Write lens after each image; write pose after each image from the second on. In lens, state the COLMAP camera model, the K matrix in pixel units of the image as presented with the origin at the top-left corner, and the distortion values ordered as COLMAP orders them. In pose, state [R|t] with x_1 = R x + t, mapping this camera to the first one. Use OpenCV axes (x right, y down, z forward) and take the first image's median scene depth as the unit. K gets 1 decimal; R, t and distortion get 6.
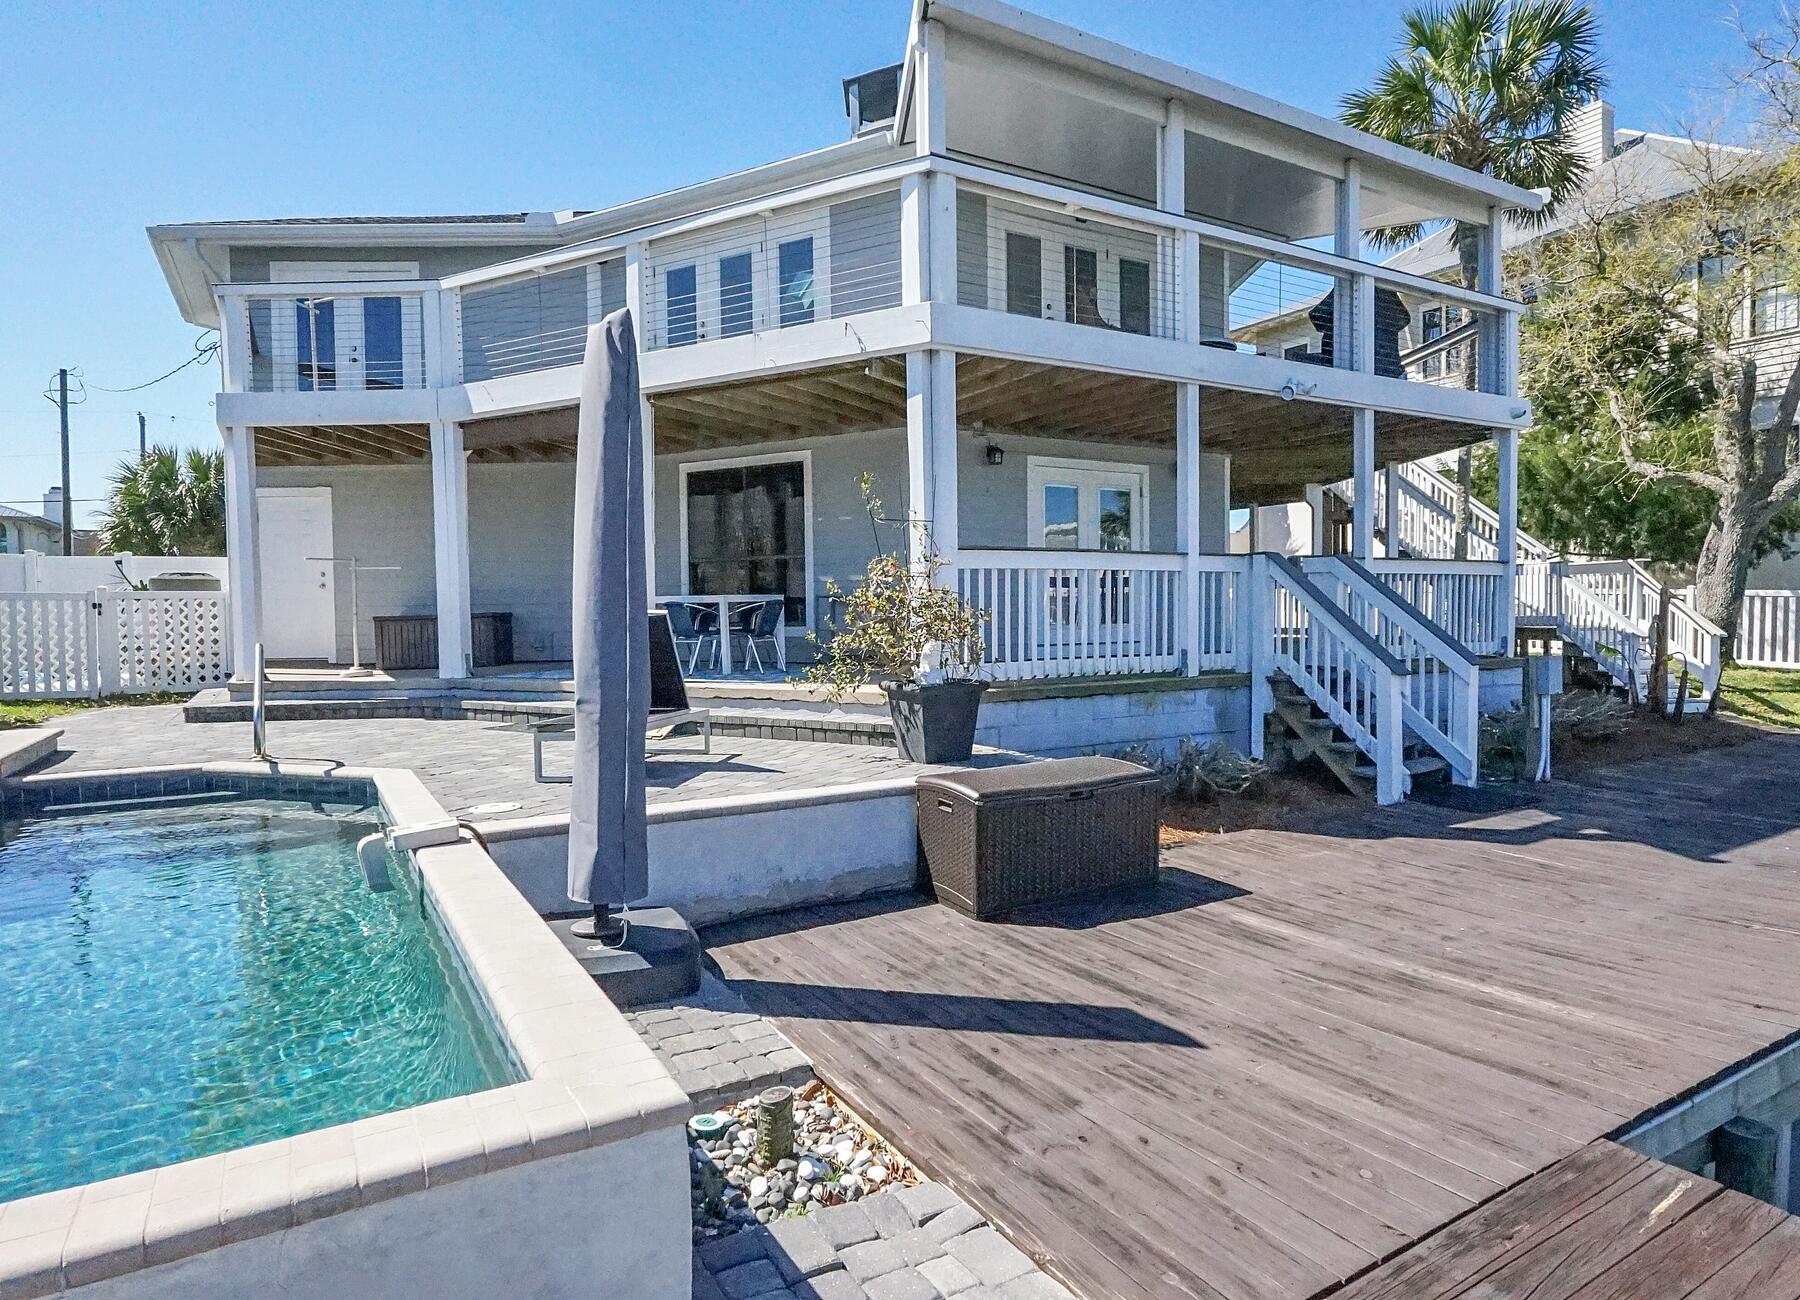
lens RADIAL K [[1025.4, 0, 900.0], [0, 1025.4, 650.0], [0, 0, 1]] dist [-0.000782, -0.001700]
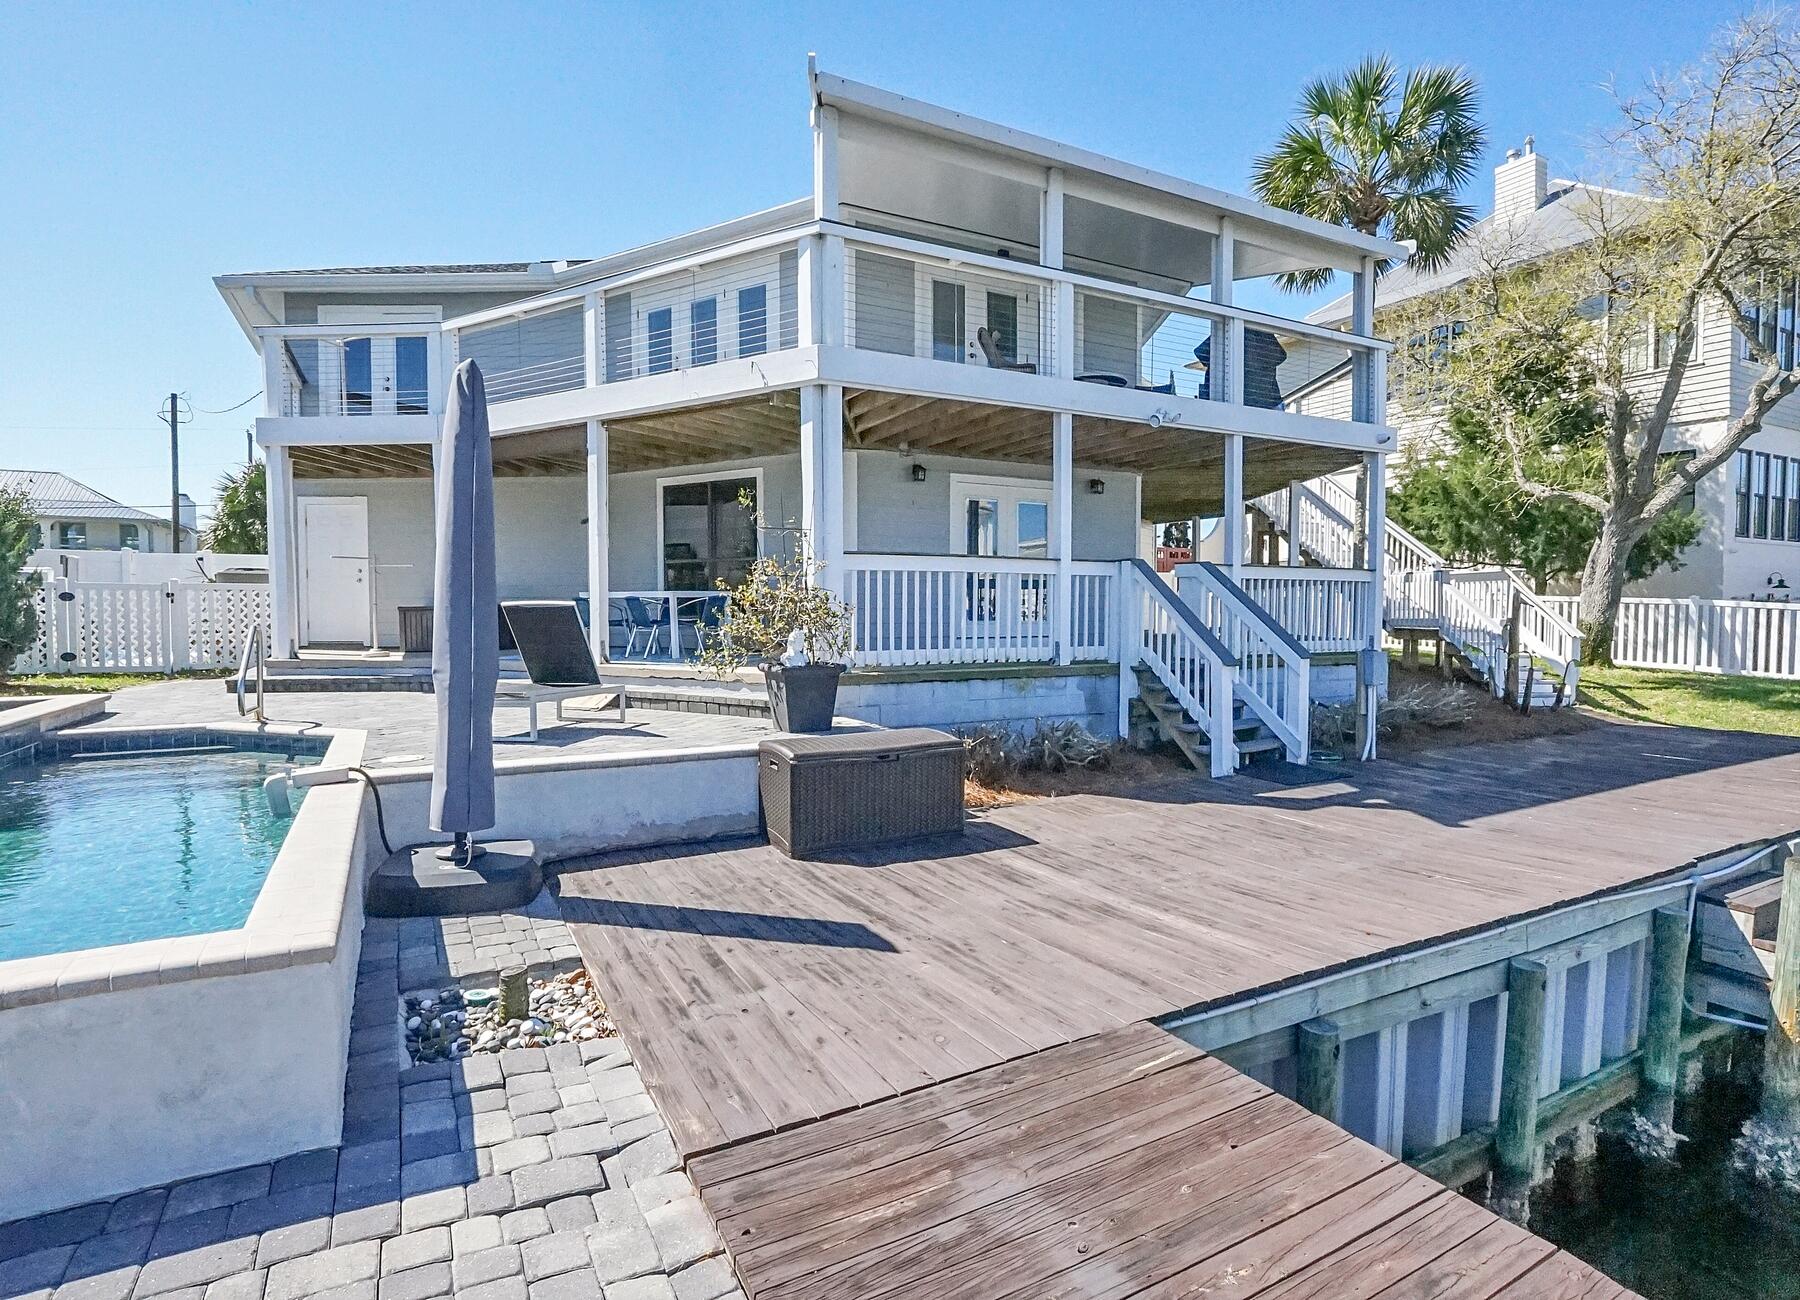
lens RADIAL K [[920.6, 0, 900.0], [0, 920.6, 650.0], [0, 0, 1]] dist [-0.006079, 0.001184]
pose [[0.999271, 0.013036, -0.035892, 0.133454], [-0.012832, 0.999900, 0.005918, 0.004508], [0.035966, -0.005453, 0.999338, -0.047819]]
